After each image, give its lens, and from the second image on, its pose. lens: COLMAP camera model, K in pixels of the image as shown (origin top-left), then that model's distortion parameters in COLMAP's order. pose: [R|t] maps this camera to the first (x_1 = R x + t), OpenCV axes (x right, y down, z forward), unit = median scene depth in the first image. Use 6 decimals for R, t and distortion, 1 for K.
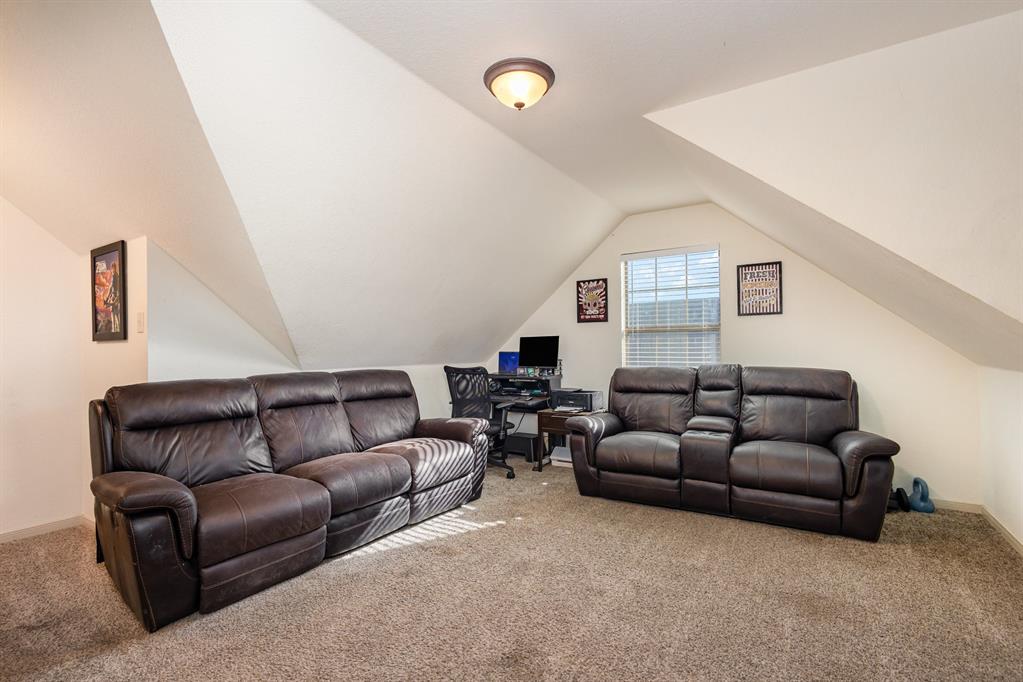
lens RADIAL K [[467.8, 0, 513.8], [0, 467.8, 349.6], [0, 0, 1]] dist [0.001774, 0.000132]
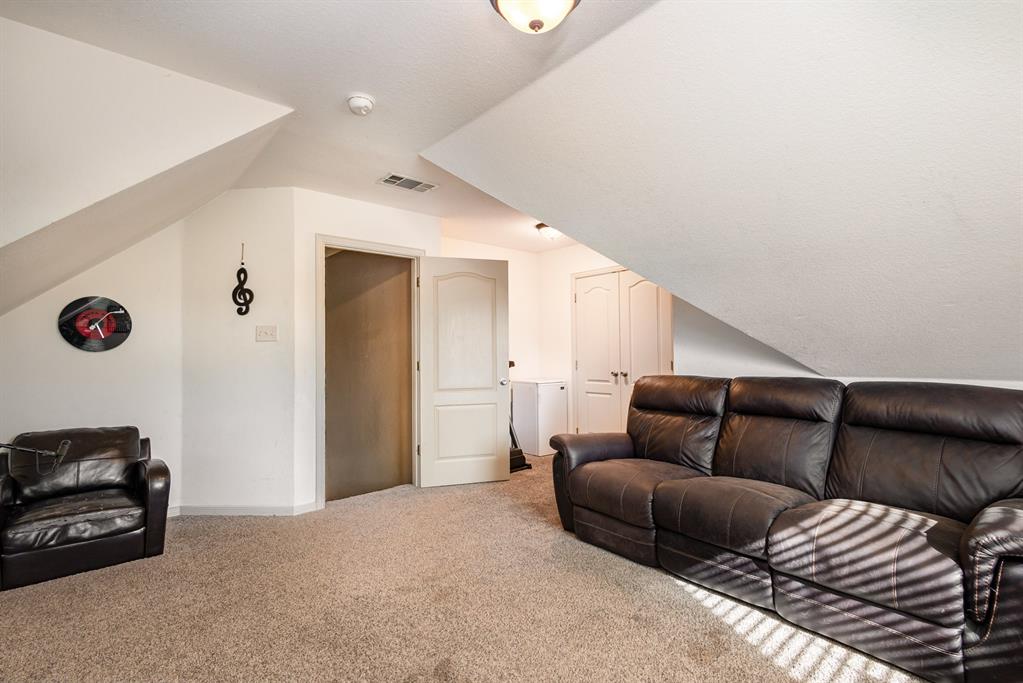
lens RADIAL K [[467.8, 0, 513.8], [0, 467.8, 350.1], [0, 0, 1]] dist [0.001774, 0.000132]
pose [[-0.273315, -0.003367, -0.961919, 0.470244], [0.000033, 0.999994, -0.003510, 0.002294], [0.961925, -0.000991, -0.273313, 0.749869]]
